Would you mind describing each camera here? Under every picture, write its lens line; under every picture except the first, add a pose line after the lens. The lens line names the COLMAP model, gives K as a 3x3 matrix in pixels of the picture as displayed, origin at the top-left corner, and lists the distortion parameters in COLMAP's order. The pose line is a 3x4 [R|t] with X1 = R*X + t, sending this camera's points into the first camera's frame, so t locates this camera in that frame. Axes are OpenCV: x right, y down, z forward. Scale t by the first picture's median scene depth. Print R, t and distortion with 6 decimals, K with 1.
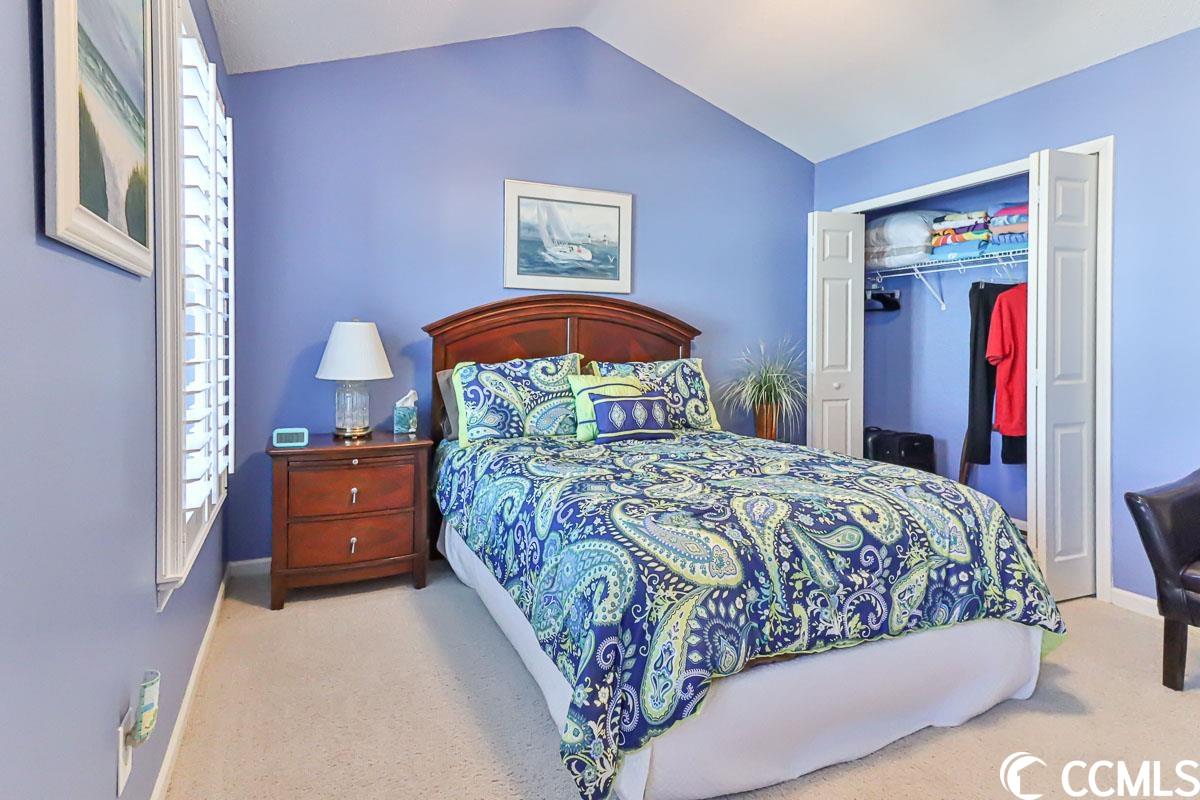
lens RADIAL K [[625.9, 0, 593.5], [0, 625.9, 345.3], [0, 0, 1]] dist [0.034088, -0.000094]
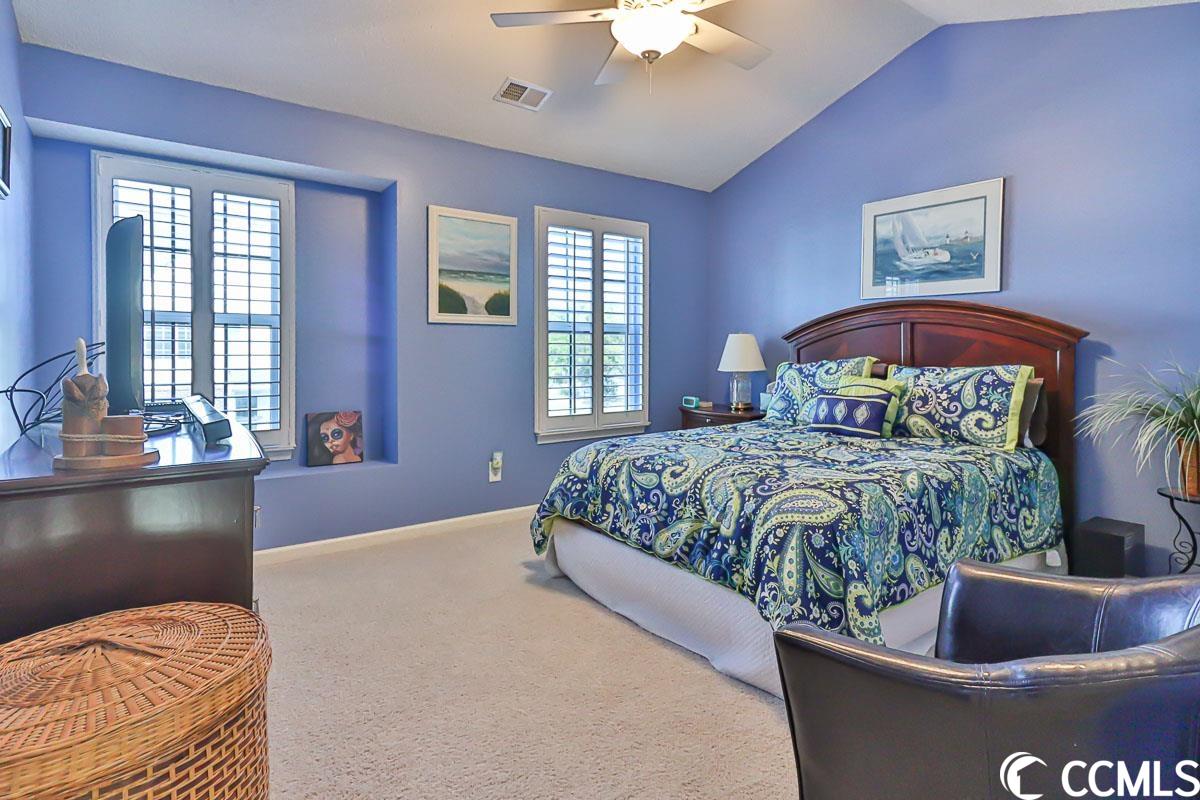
lens RADIAL K [[625.9, 0, 593.5], [0, 625.9, 345.3], [0, 0, 1]] dist [0.034088, -0.000094]
pose [[0.214264, -0.006962, -0.976751, 0.918690], [-0.004884, 0.999954, -0.008199, 0.004205], [0.976764, 0.006528, 0.214220, 0.290574]]
